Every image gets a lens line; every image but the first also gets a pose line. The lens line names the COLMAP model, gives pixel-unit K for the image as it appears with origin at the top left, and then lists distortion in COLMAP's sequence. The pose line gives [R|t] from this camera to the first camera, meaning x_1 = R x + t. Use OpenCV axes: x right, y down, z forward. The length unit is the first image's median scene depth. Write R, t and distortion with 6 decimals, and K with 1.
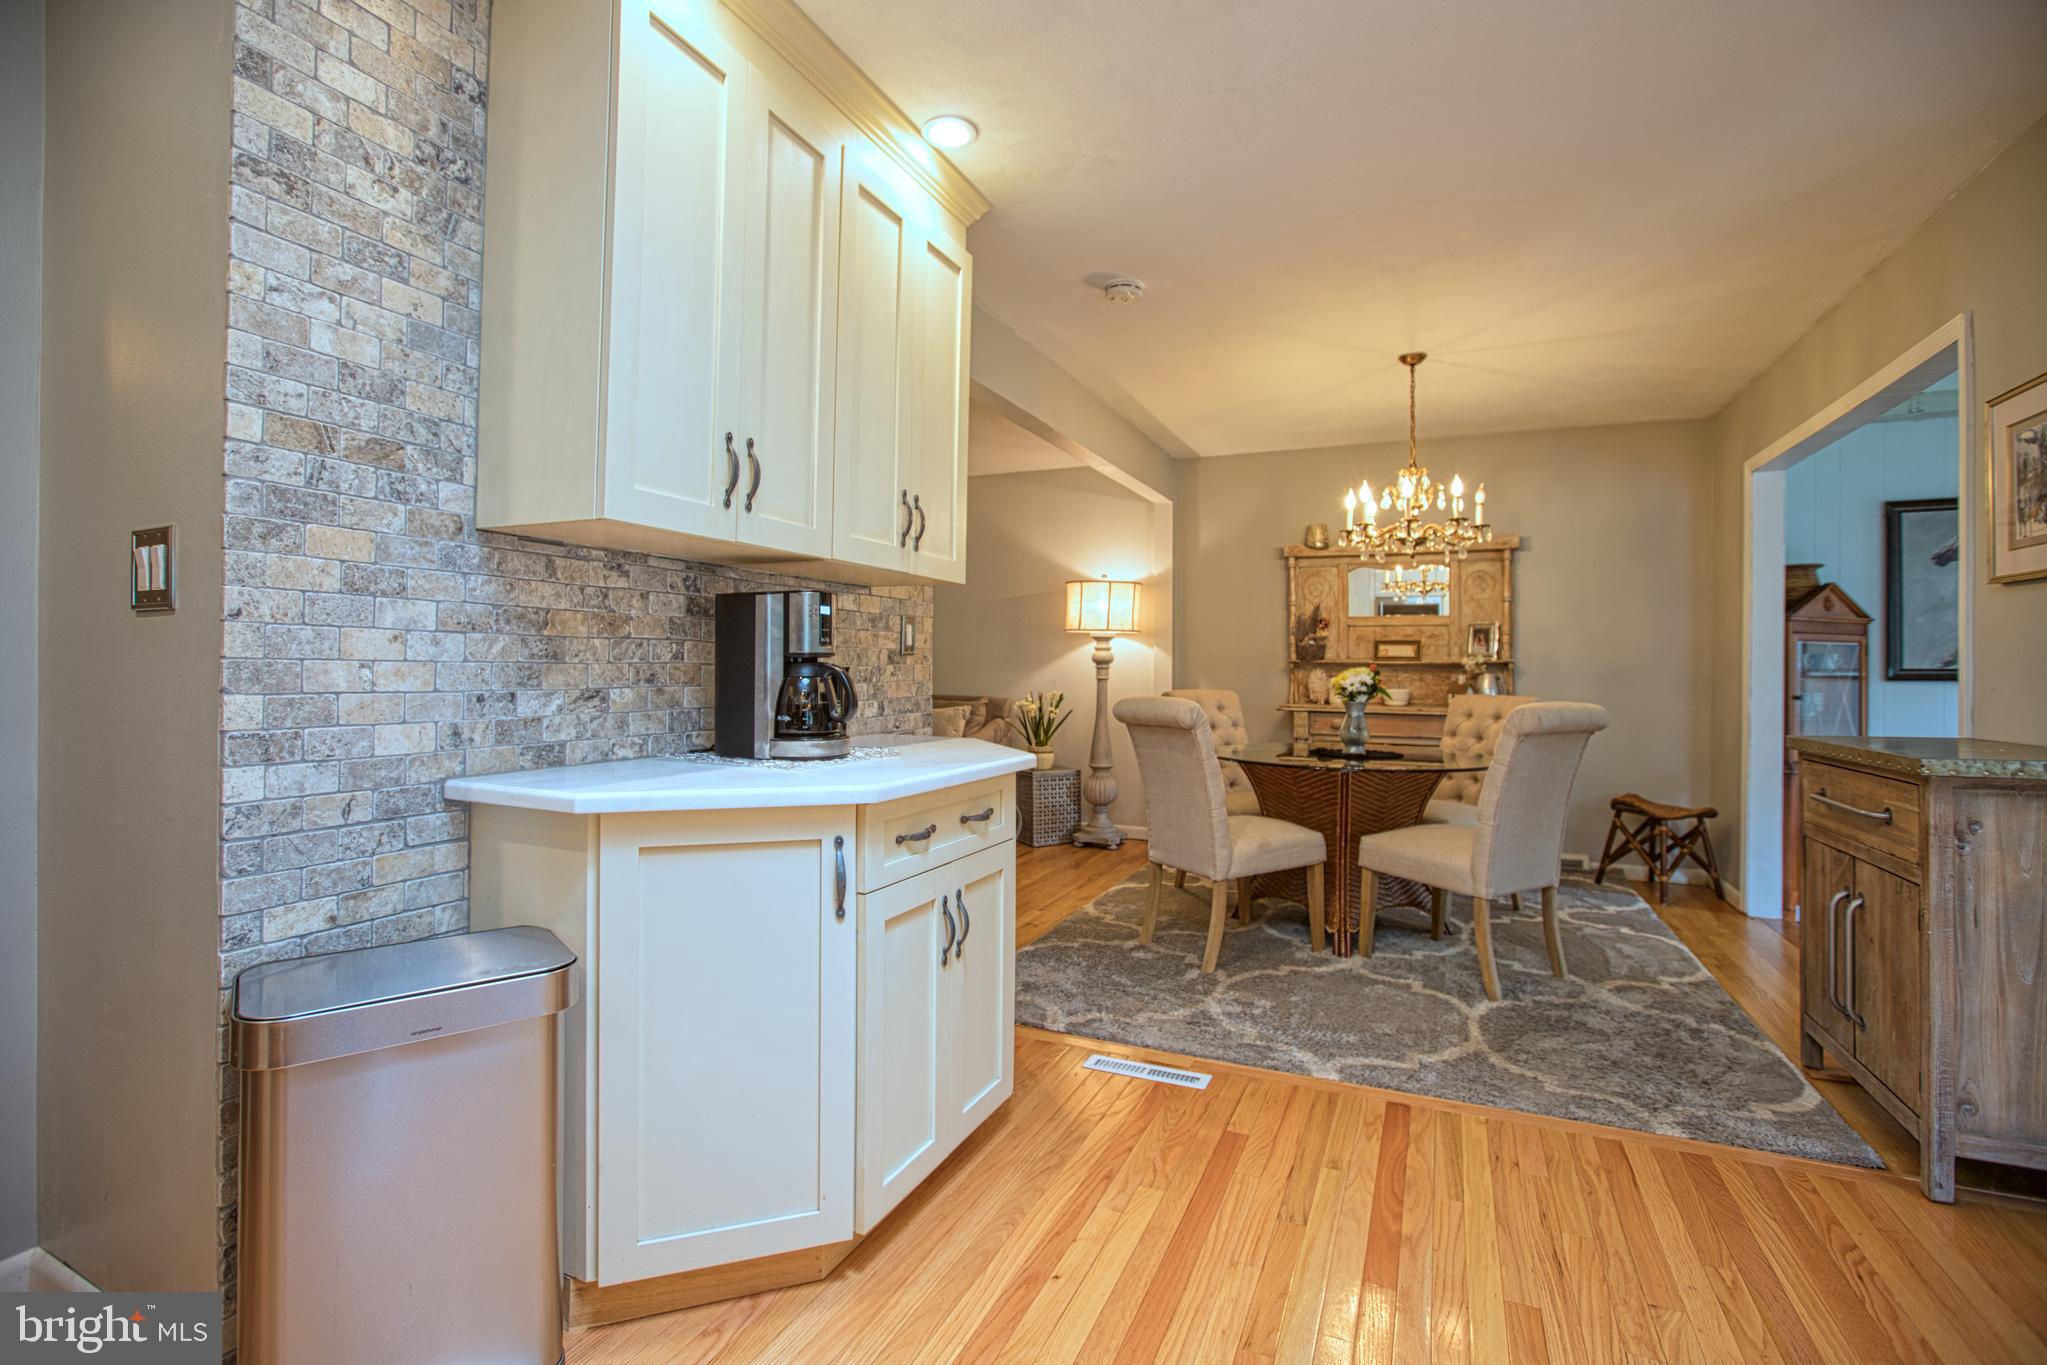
lens RADIAL K [[918.2, 0, 1031.9], [0, 918.2, 668.3], [0, 0, 1]] dist [-0.043098, 0.011776]
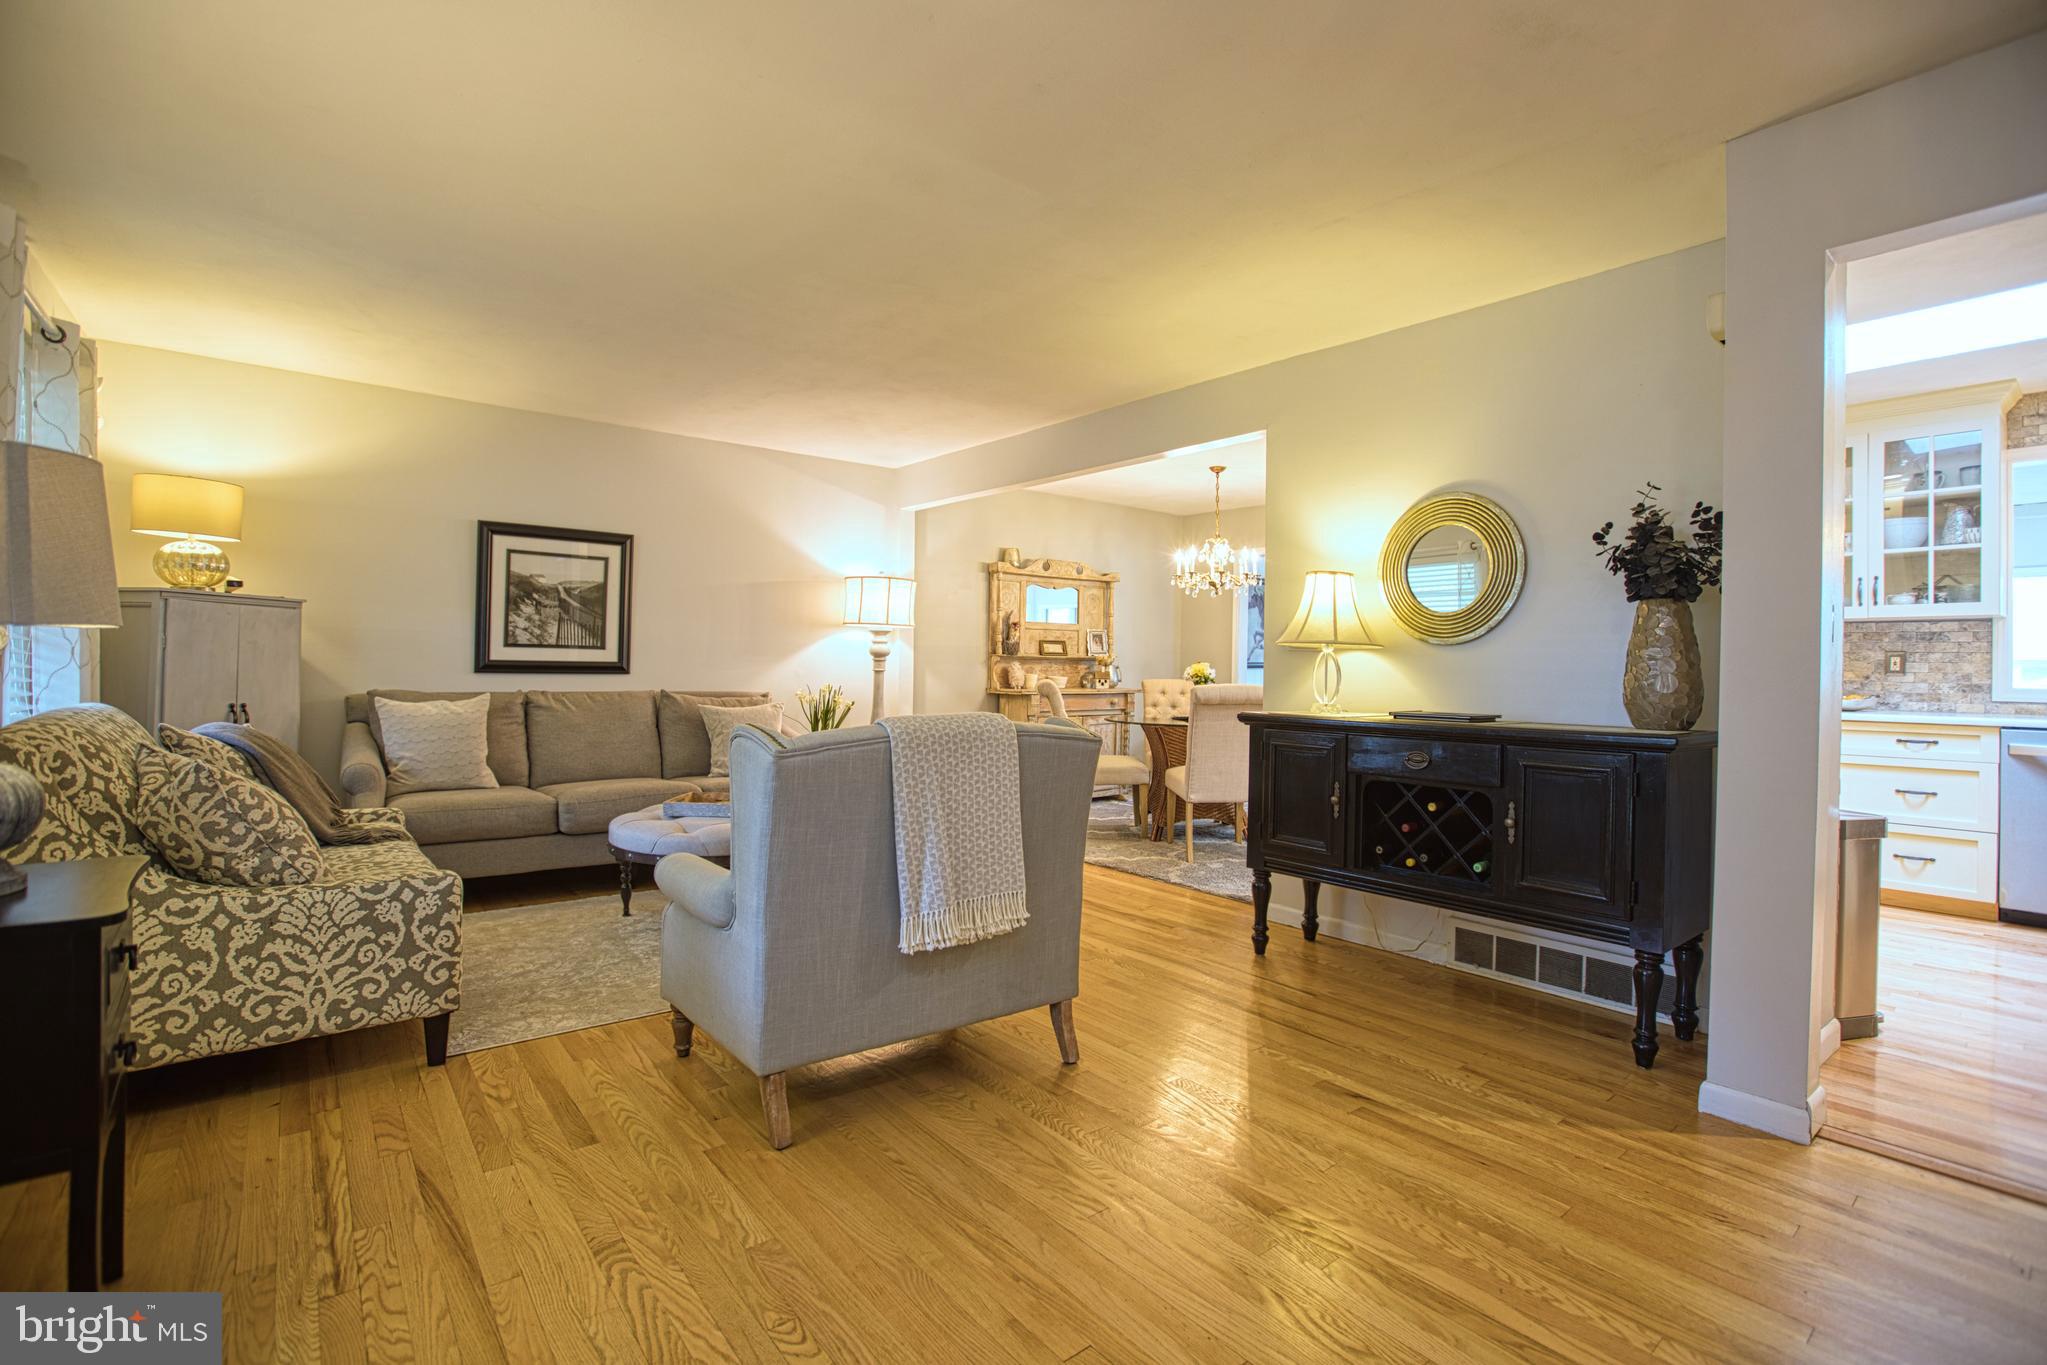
lens RADIAL K [[918.2, 0, 1022.7], [0, 918.2, 665.1], [0, 0, 1]] dist [-0.043098, 0.011776]
pose [[0.452952, -0.004355, 0.891524, -1.048415], [-0.007816, 0.999930, 0.008855, -0.007323], [-0.891501, -0.010979, 0.452886, 0.510617]]
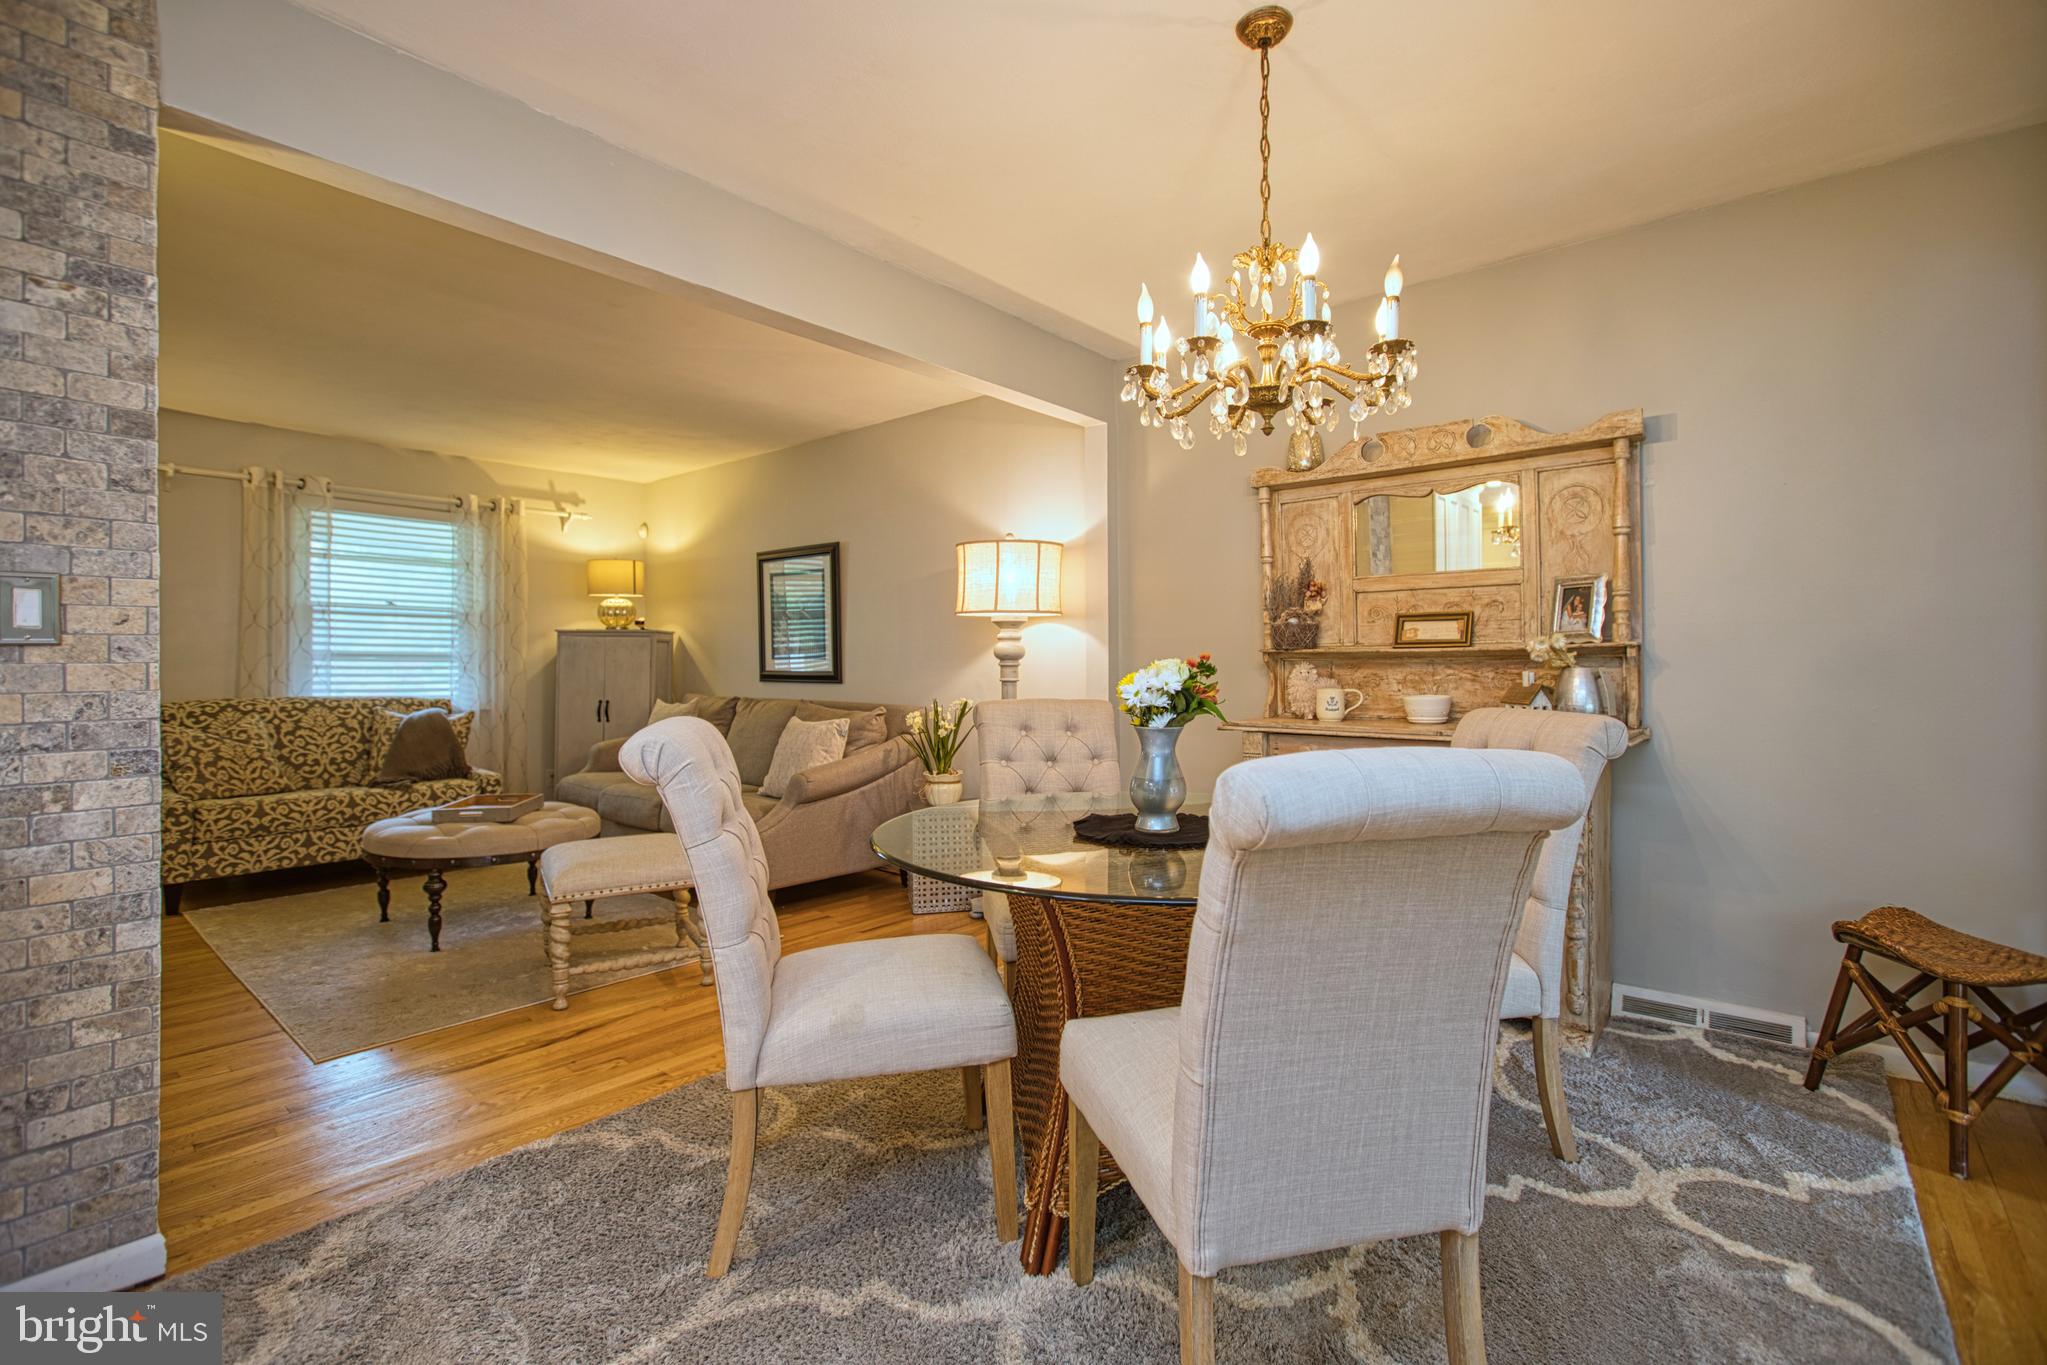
lens RADIAL K [[918.2, 0, 1023.1], [0, 918.2, 655.4], [0, 0, 1]] dist [-0.043098, 0.011776]
pose [[0.958949, -0.015018, -0.283182, 0.384730], [0.010984, 0.999814, -0.015829, 0.004036], [0.283367, 0.012068, 0.958936, 0.441367]]
